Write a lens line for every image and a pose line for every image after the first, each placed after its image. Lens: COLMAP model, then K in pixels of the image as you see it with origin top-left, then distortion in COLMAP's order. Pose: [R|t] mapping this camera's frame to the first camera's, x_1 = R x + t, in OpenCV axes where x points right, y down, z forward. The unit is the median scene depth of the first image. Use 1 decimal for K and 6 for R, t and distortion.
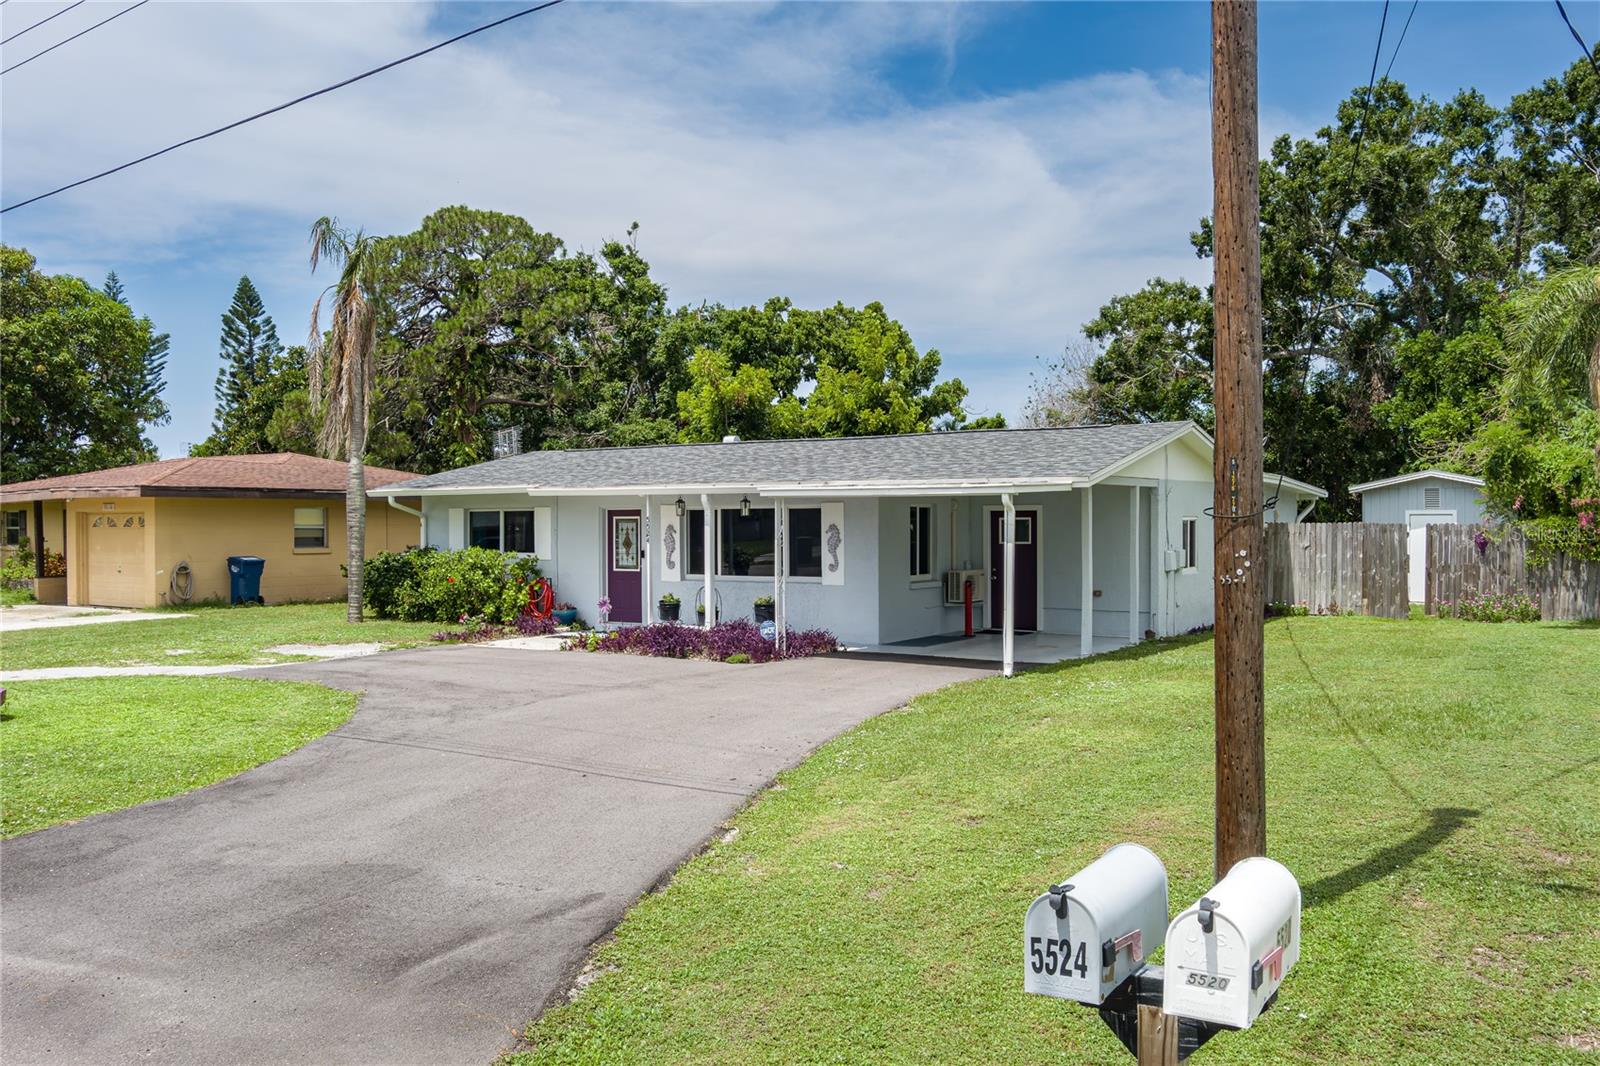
lens RADIAL K [[1326.2, 0, 799.7], [0, 1326.2, 502.1], [0, 0, 1]] dist [-0.062033, 0.008481]
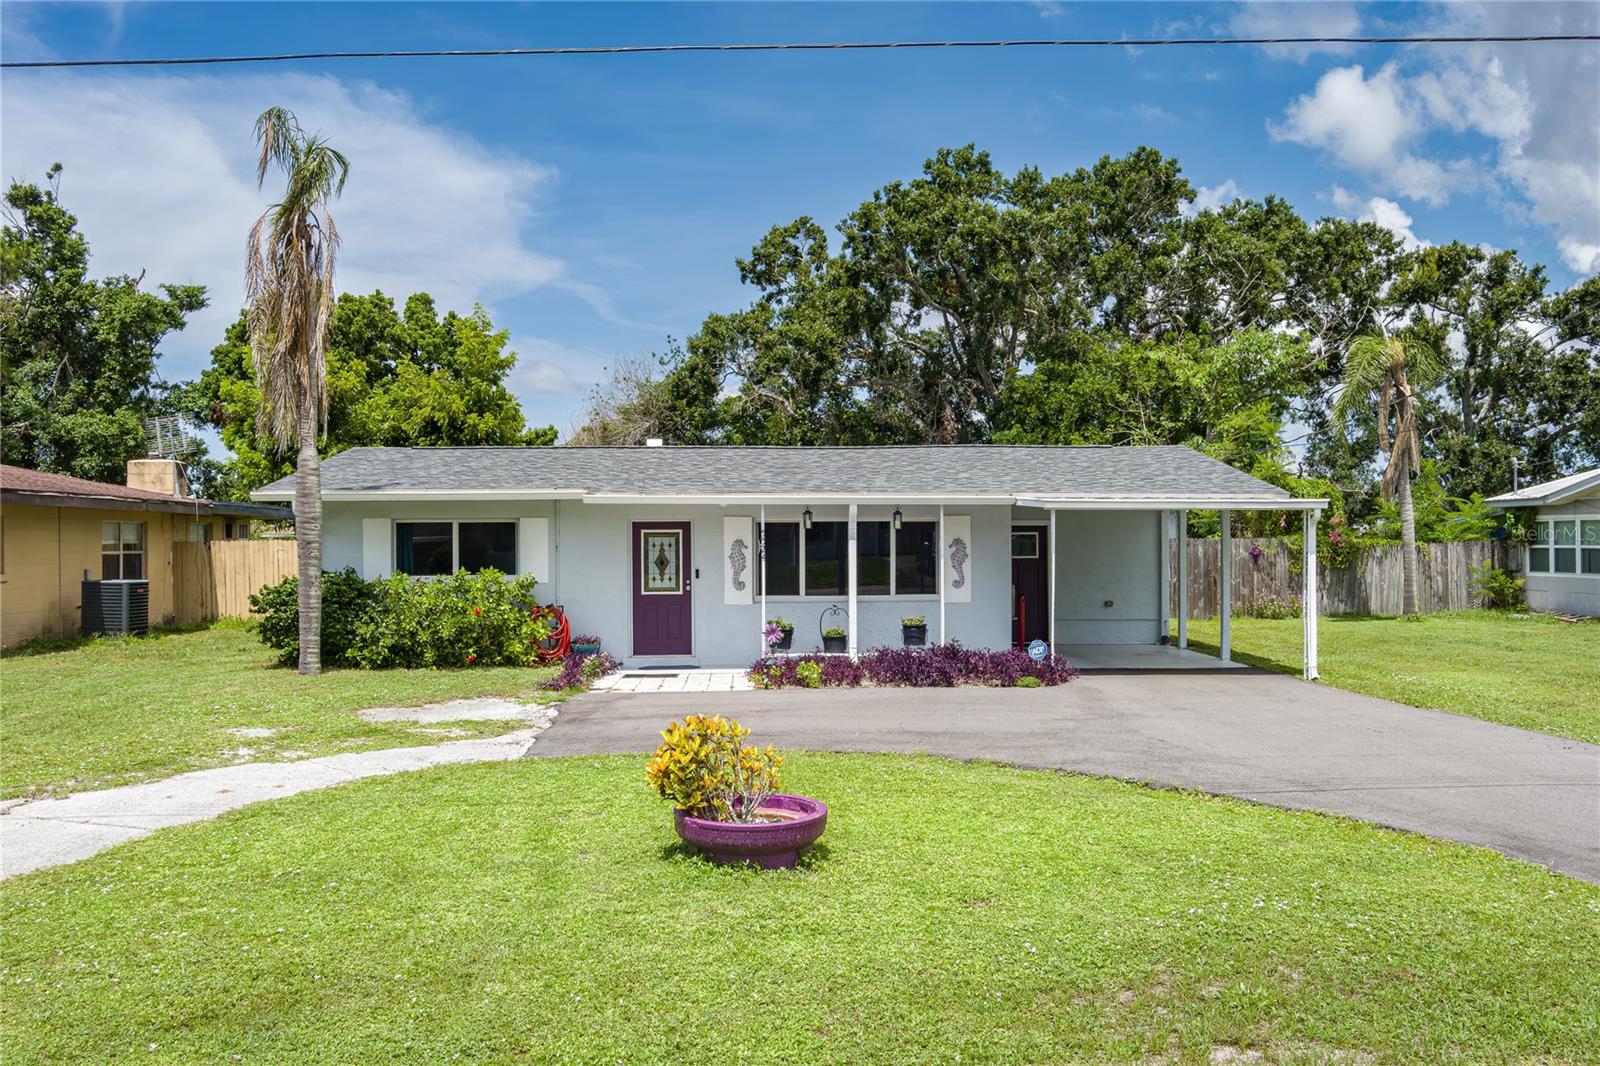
lens RADIAL K [[1338.4, 0, 797.2], [0, 1338.4, 485.7], [0, 0, 1]] dist [-0.056662, 0.009981]
pose [[0.817912, 0.023217, 0.574875, -0.498160], [-0.007677, 0.999537, -0.029446, 0.006651], [-0.575292, 0.019671, 0.817711, 0.228811]]
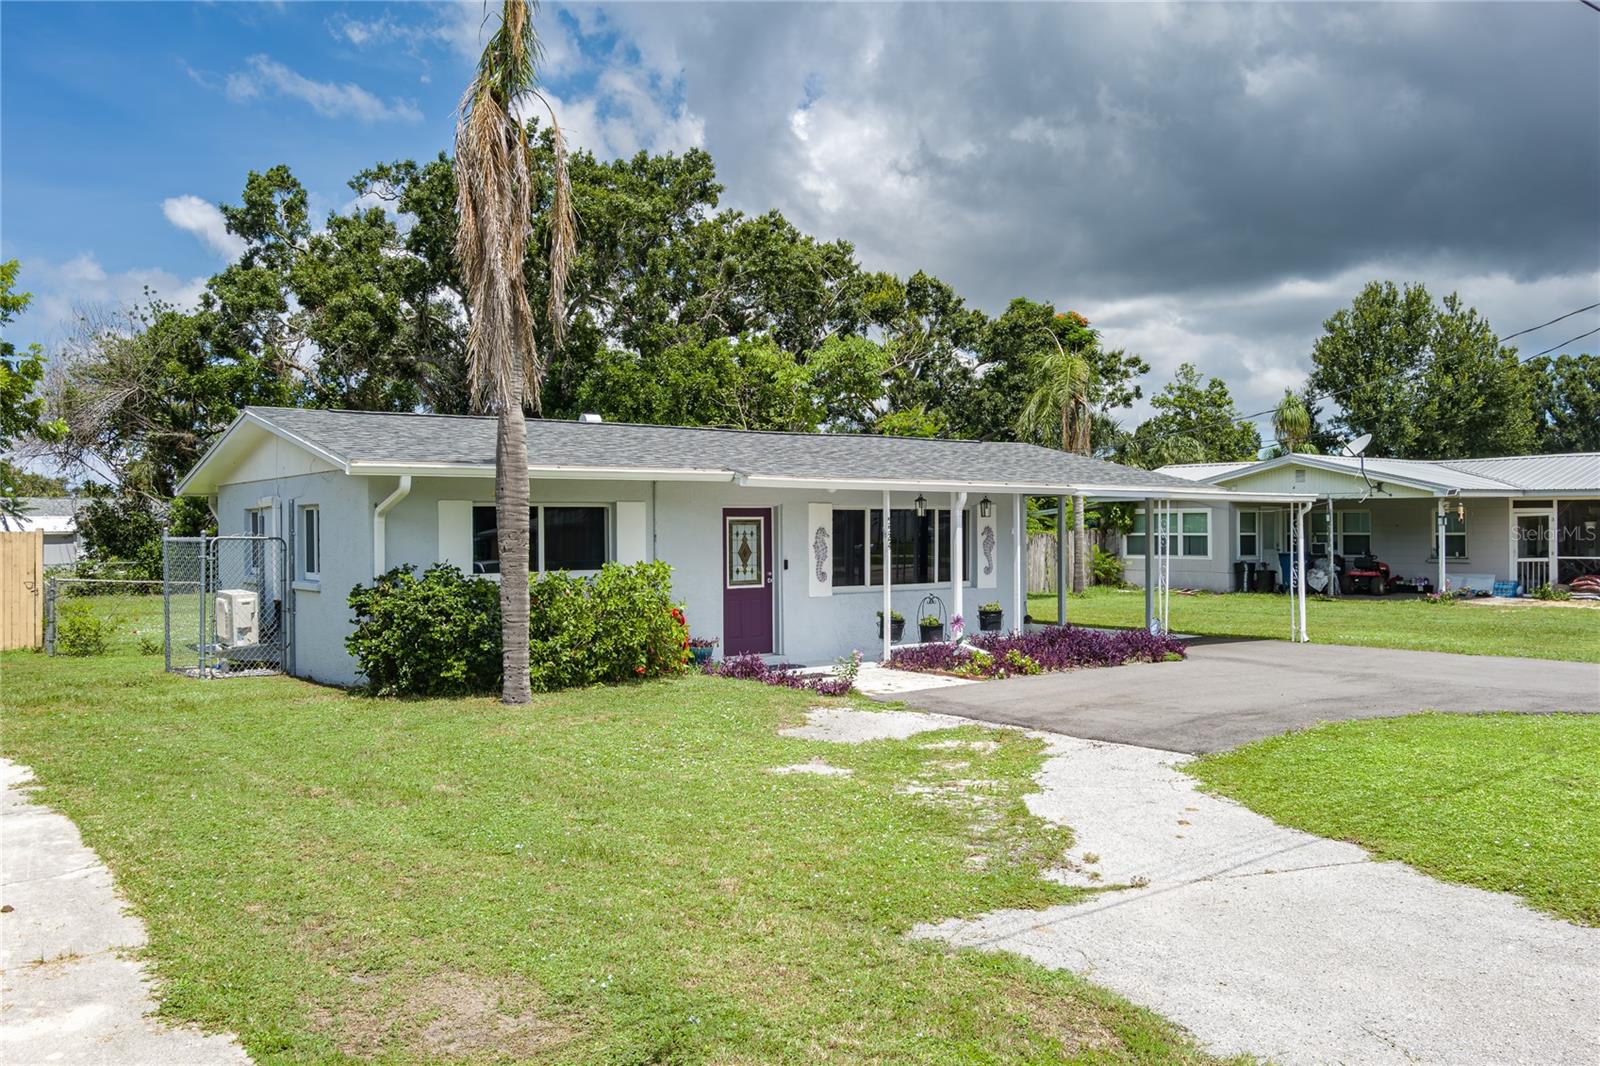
lens RADIAL K [[1338.4, 0, 797.2], [0, 1338.4, 485.7], [0, 0, 1]] dist [-0.056662, 0.009981]
pose [[0.338016, 0.030833, 0.940635, -0.765927], [-0.008672, 0.999523, -0.029647, 0.014180], [-0.941100, 0.001864, 0.338122, 0.643103]]
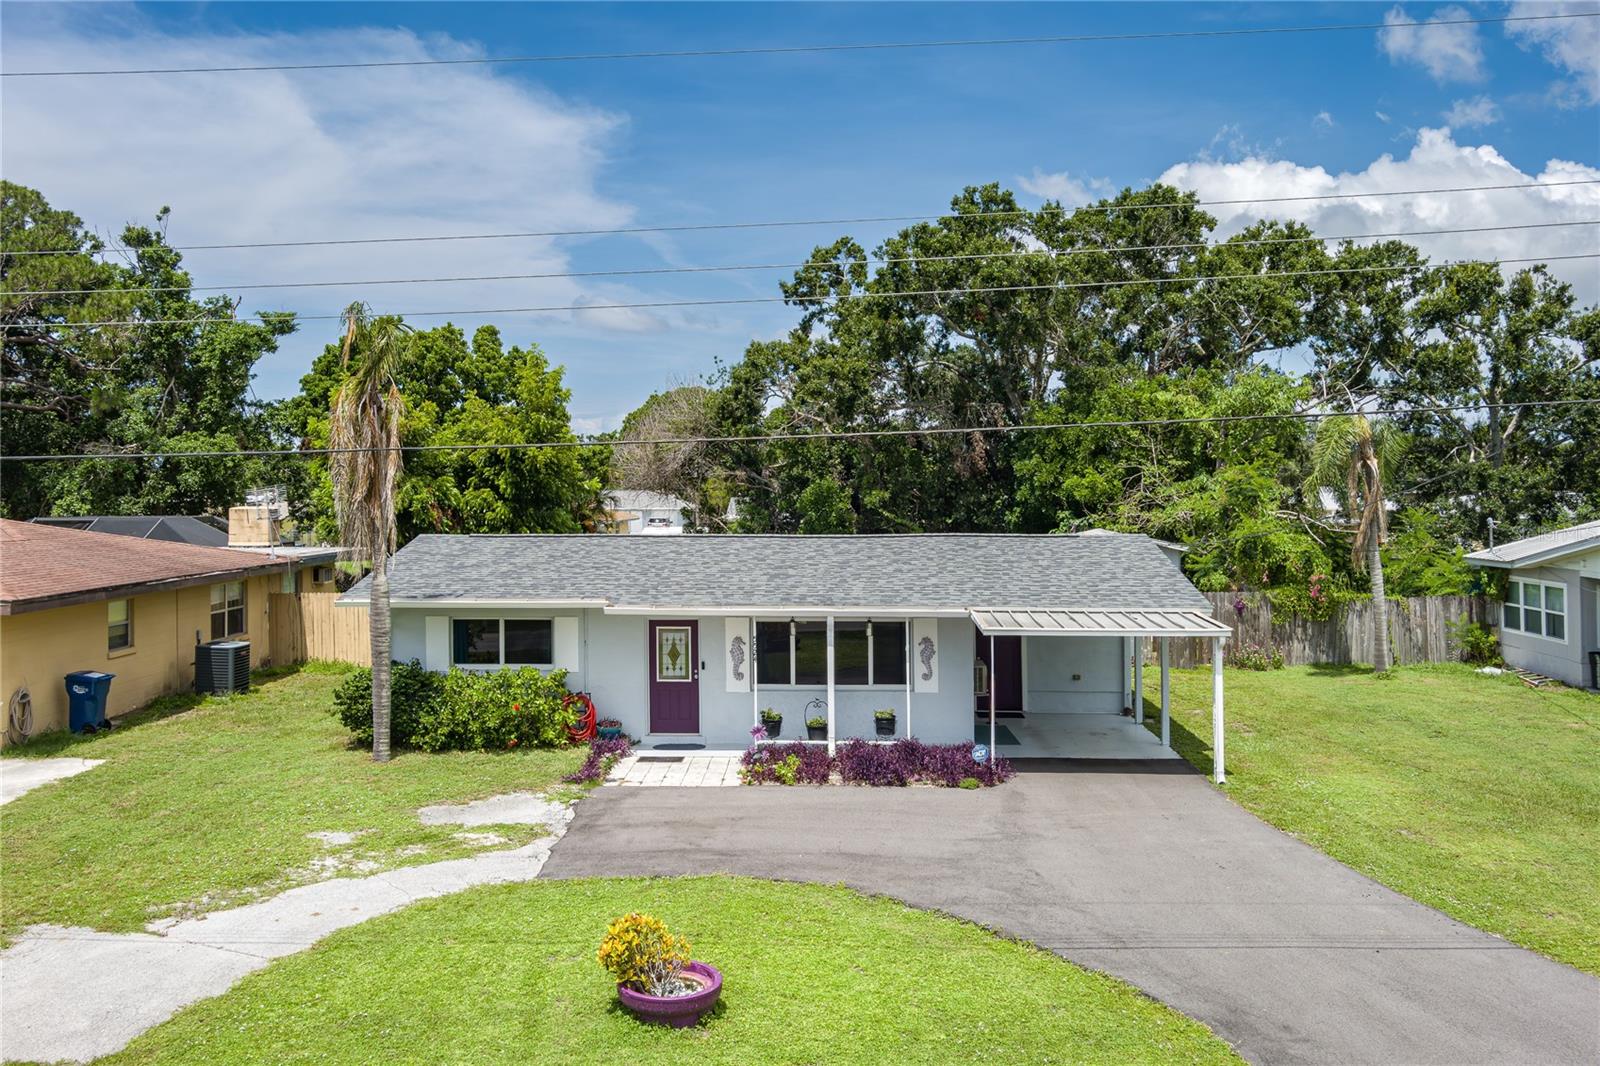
lens RADIAL K [[1352.4, 0, 746.3], [0, 1352.4, 384.6], [0, 0, 1]] dist [-0.048889, 0.003110]
pose [[0.868635, 0.036269, 0.494124, -0.535010], [-0.008177, 0.998231, -0.058897, -0.100702], [-0.495385, 0.047119, 0.867394, 0.076268]]
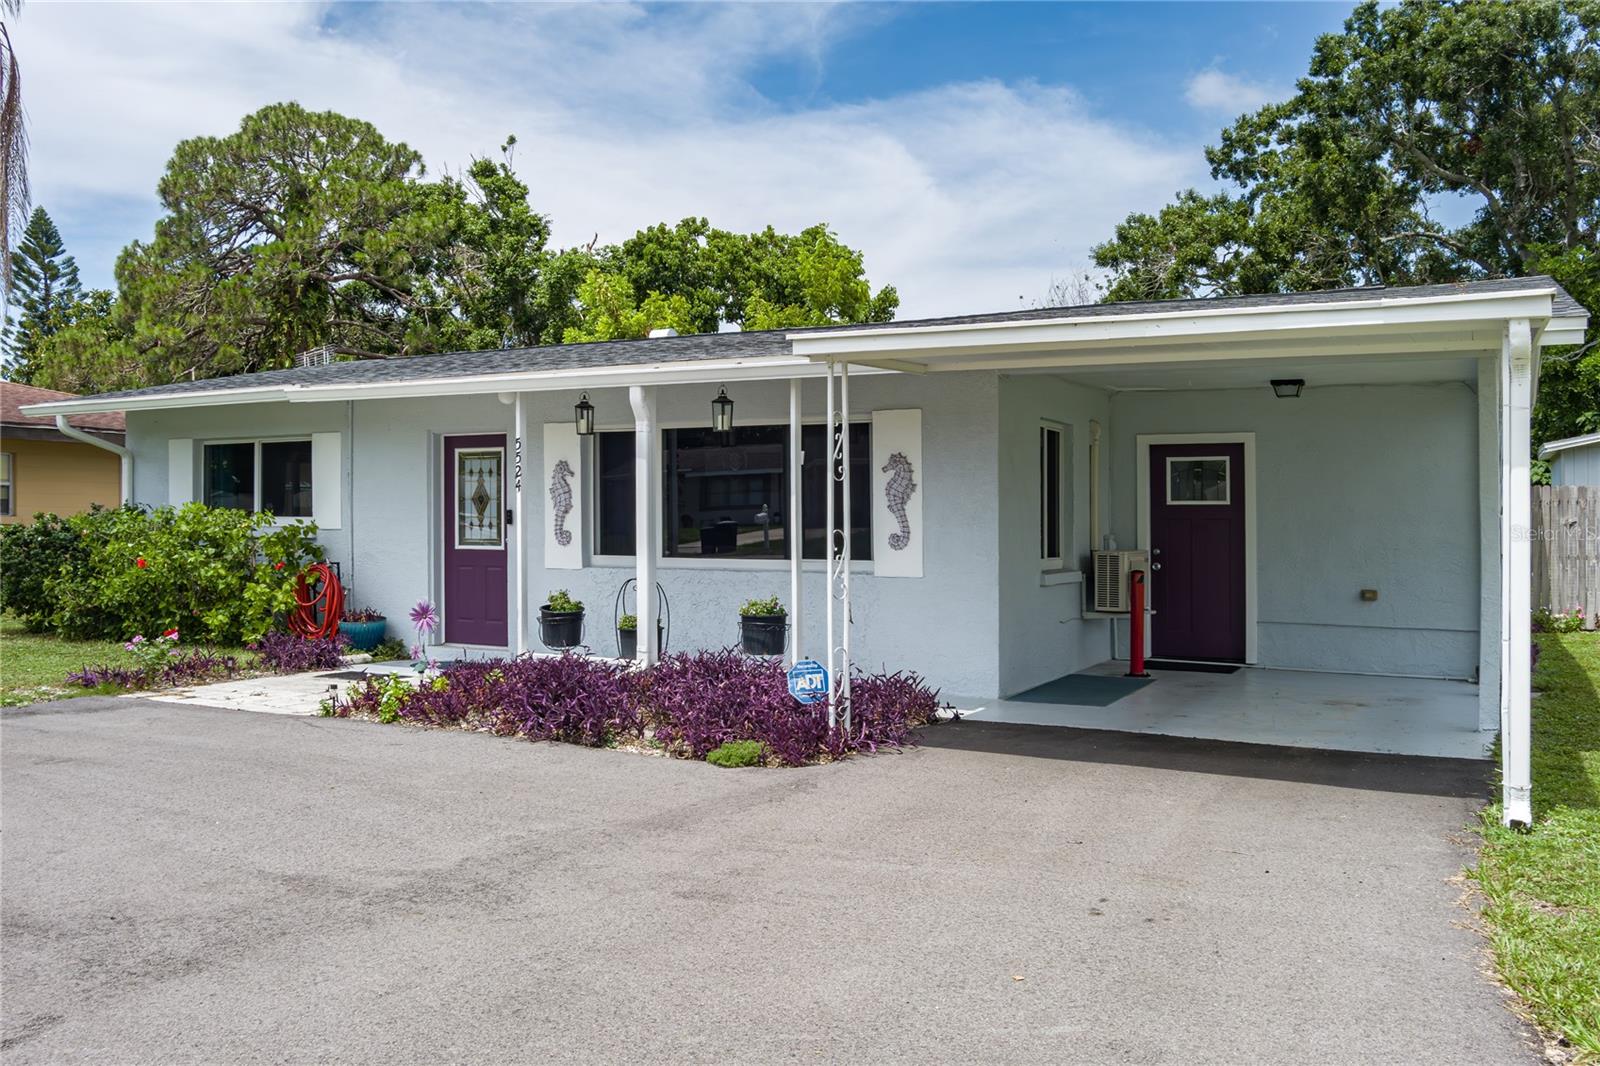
lens RADIAL K [[1314.5, 0, 800.0], [0, 1314.5, 533.0], [0, 0, 1]] dist [-0.061804, -0.002607]
pose [[0.995673, 0.009521, 0.092439, -0.045726], [-0.011801, 0.999639, 0.024142, 0.028176], [-0.092175, -0.025129, 0.995426, 0.417336]]
